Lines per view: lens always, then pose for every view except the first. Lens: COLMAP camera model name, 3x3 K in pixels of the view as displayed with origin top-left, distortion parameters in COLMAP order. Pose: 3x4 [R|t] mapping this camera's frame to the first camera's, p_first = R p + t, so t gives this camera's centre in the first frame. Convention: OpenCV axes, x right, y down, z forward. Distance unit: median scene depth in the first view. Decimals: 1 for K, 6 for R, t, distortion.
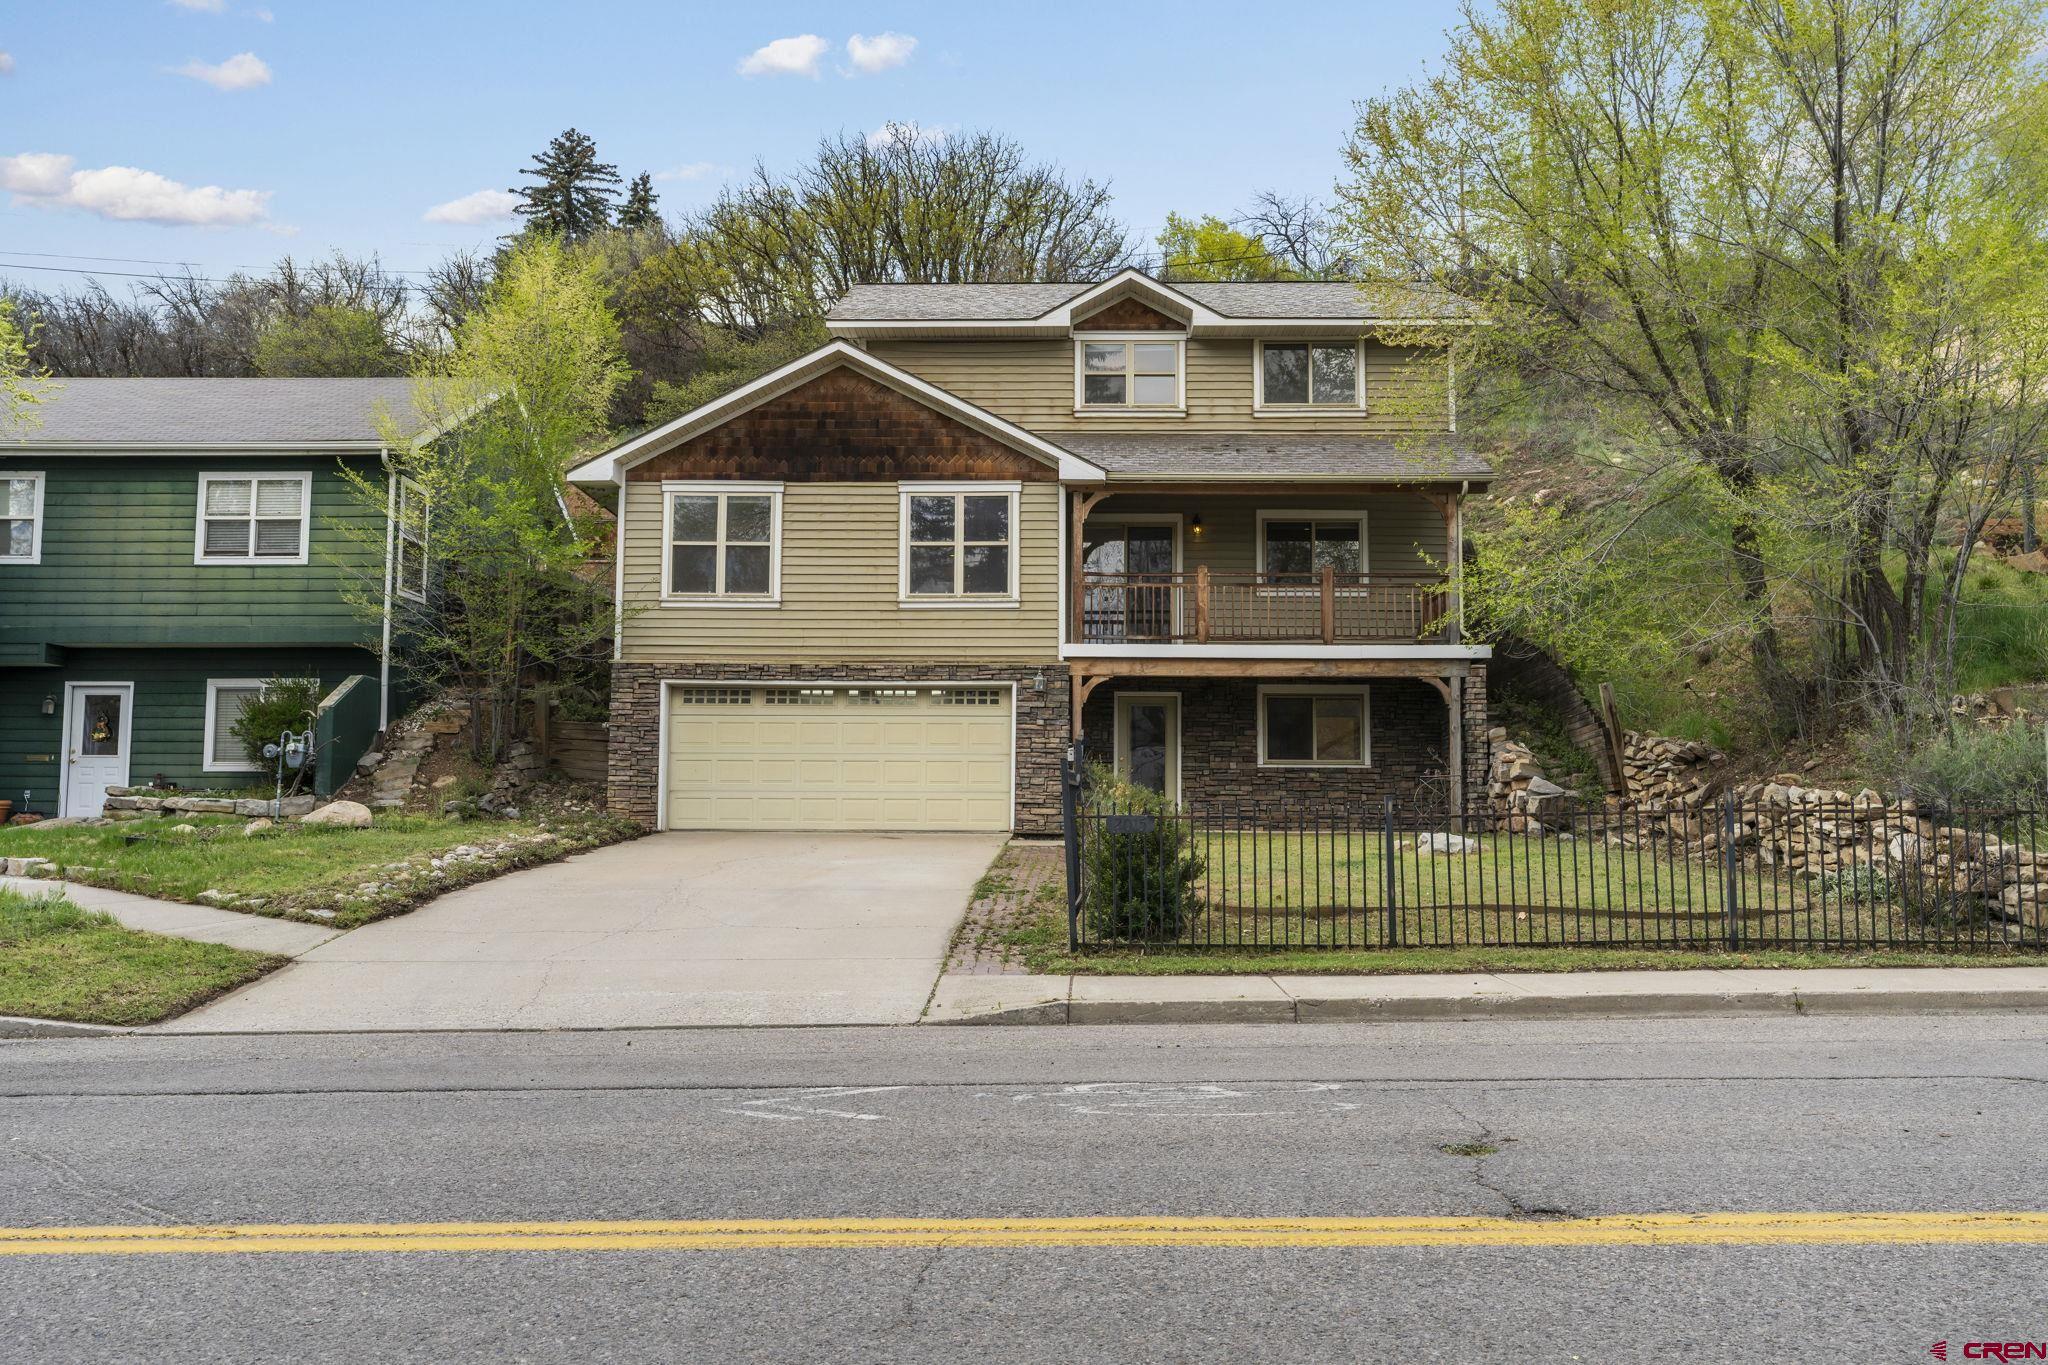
lens RADIAL K [[1636.4, 0, 1064.6], [0, 1636.4, 714.3], [0, 0, 1]] dist [0.003150, 0.004157]
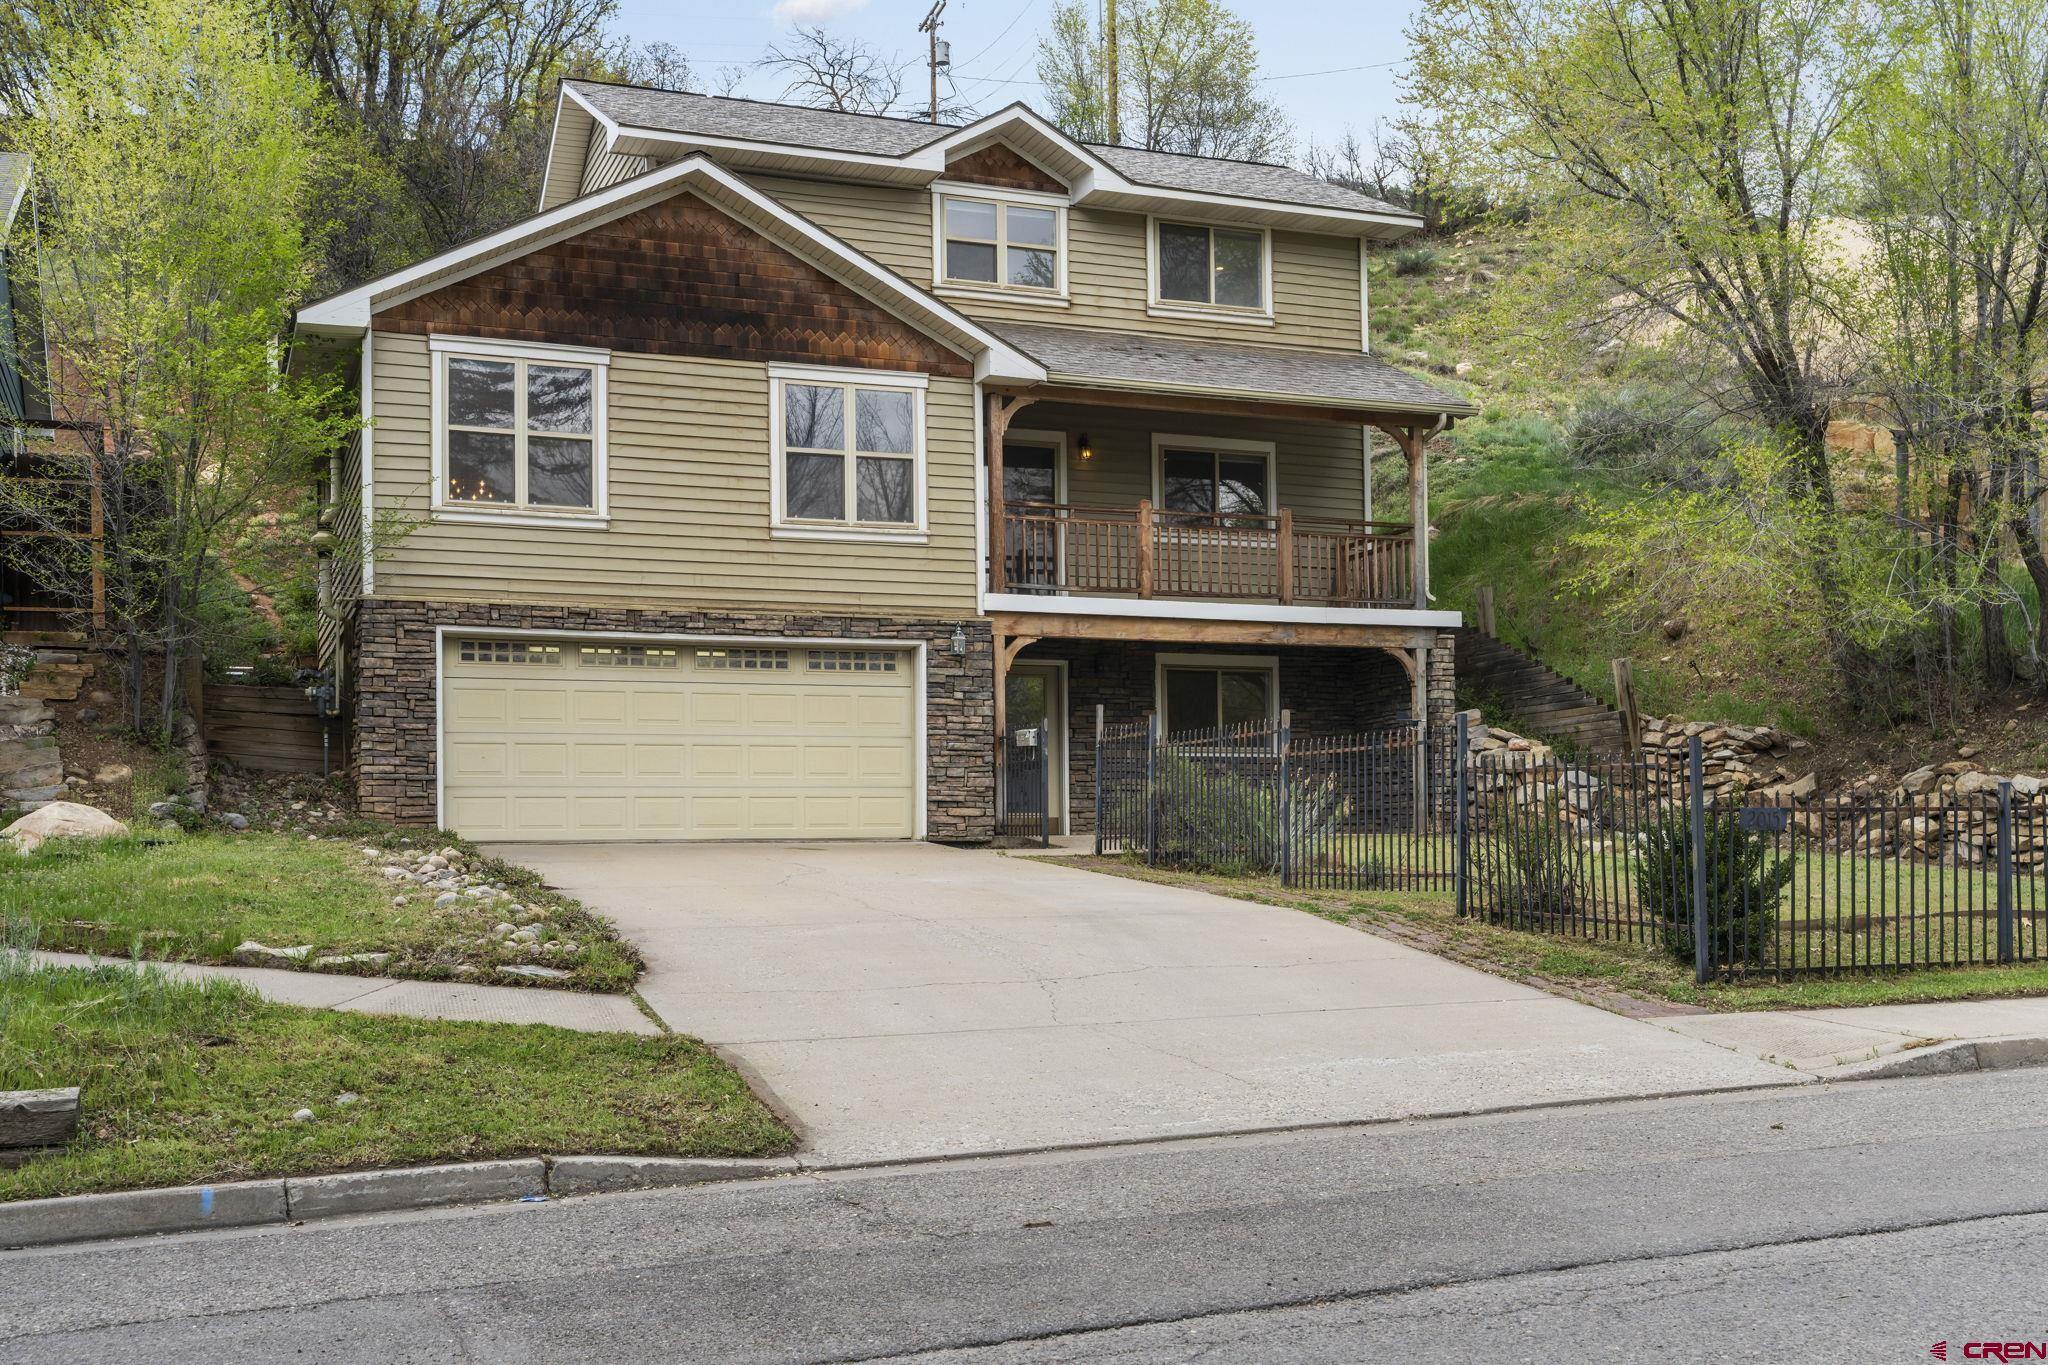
lens RADIAL K [[1992.6, 0, 1021.3], [0, 1992.6, 815.7], [0, 0, 1]] dist [0.012098, 0.002561]
pose [[0.927964, -0.008057, 0.372583, -0.330760], [-0.013615, 0.998366, 0.055498, 0.008785], [-0.372421, -0.056572, 0.926338, 0.123239]]
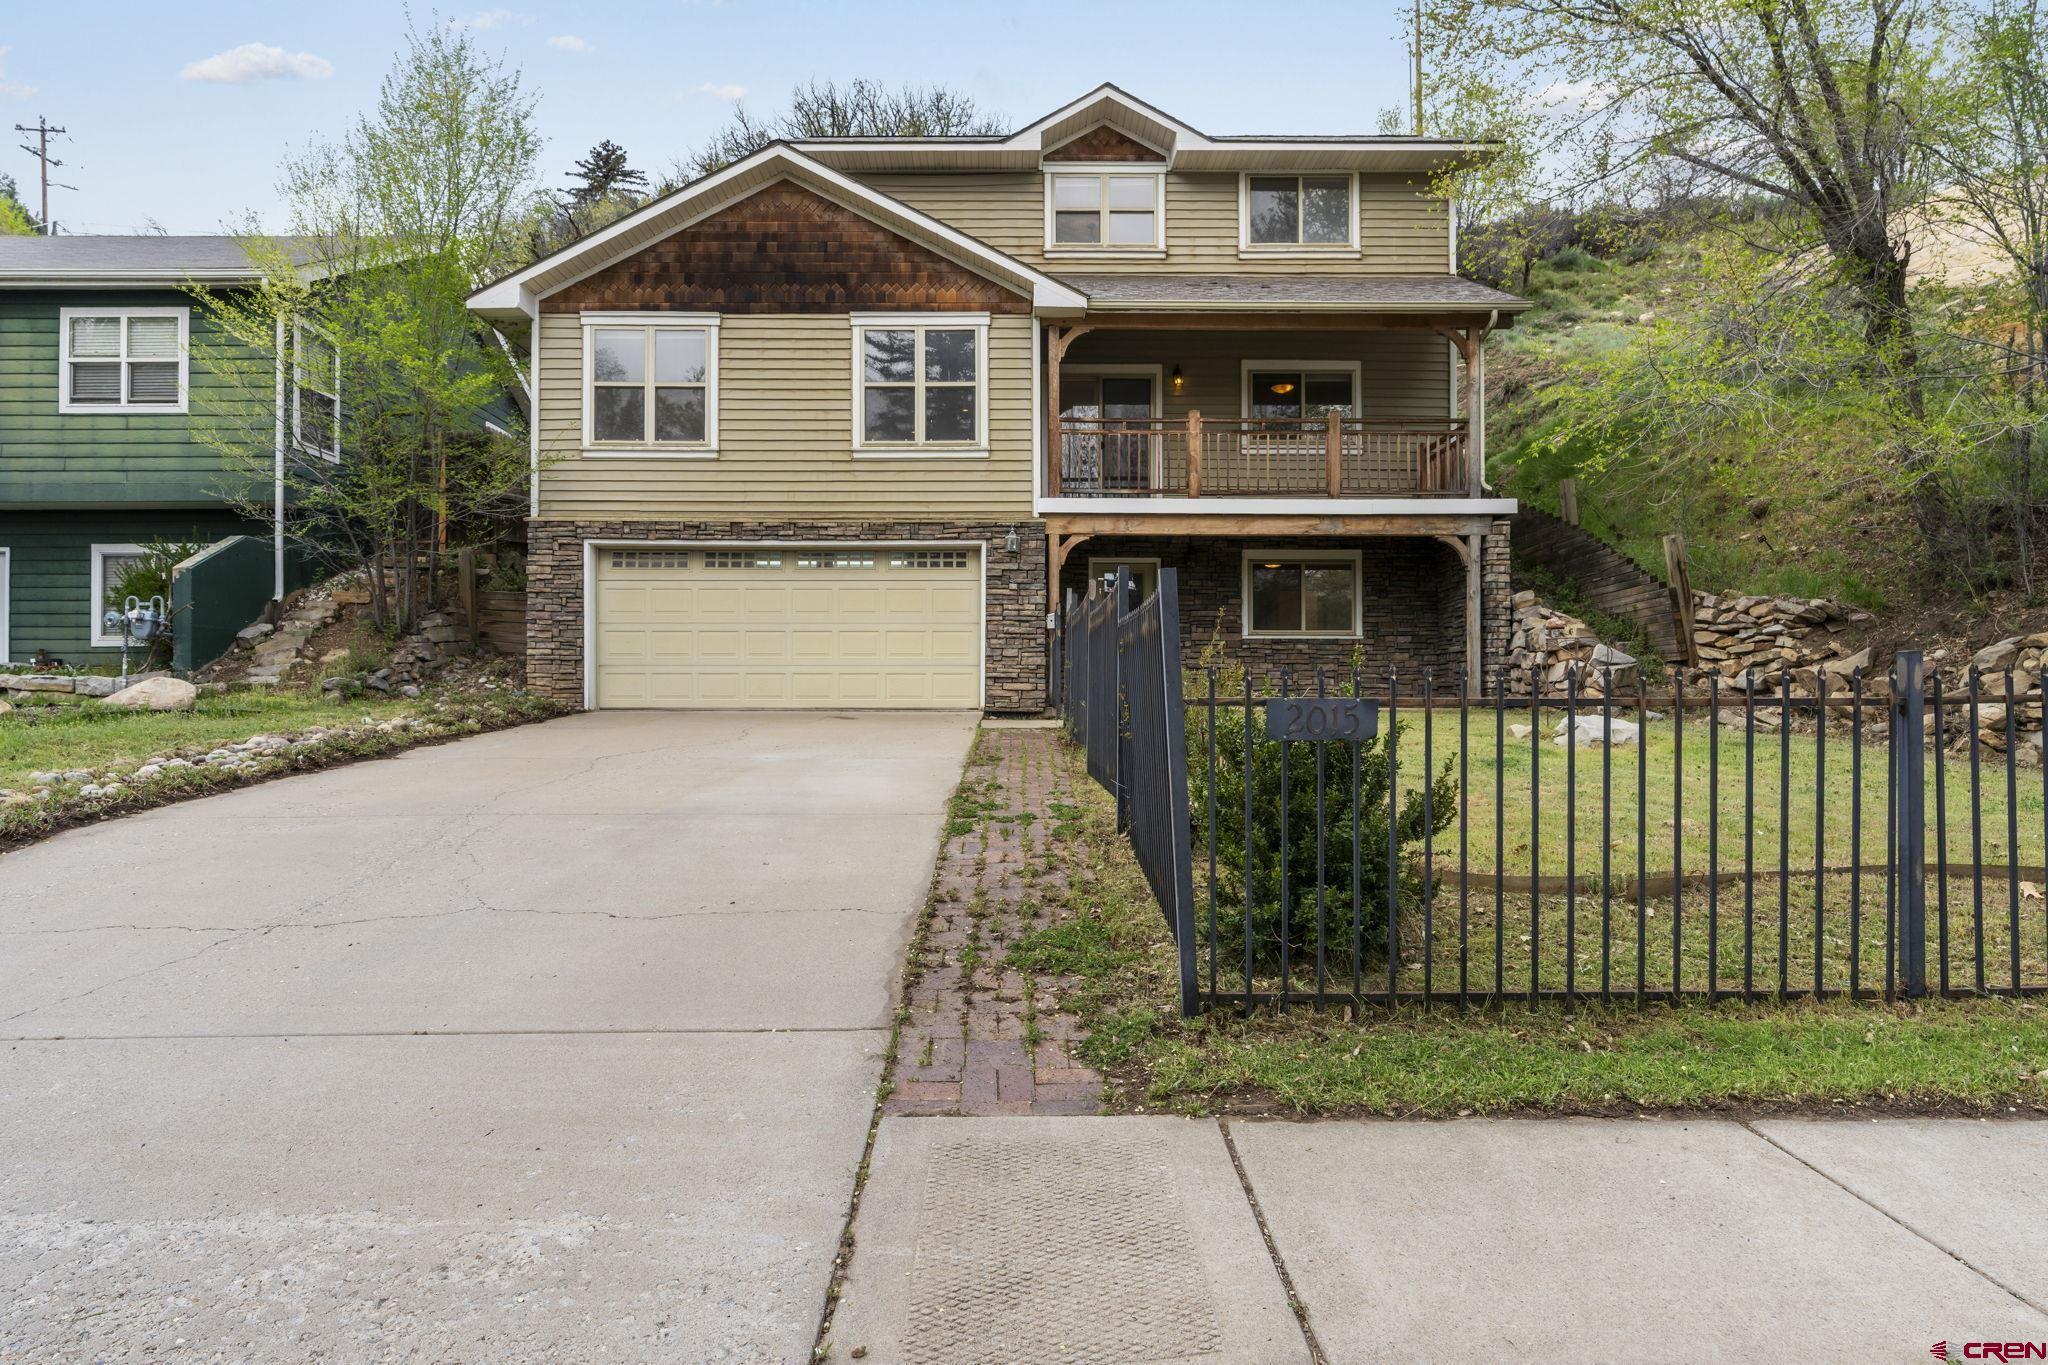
lens RADIAL K [[1173.4, 0, 1023.7], [0, 1173.4, 703.9], [0, 0, 1]] dist [-0.002440, 0.001086]
pose [[0.999770, -0.004443, 0.020969, -0.022570], [0.002855, 0.997170, 0.075120, 0.020316], [-0.021243, -0.075043, 0.996954, 0.354275]]
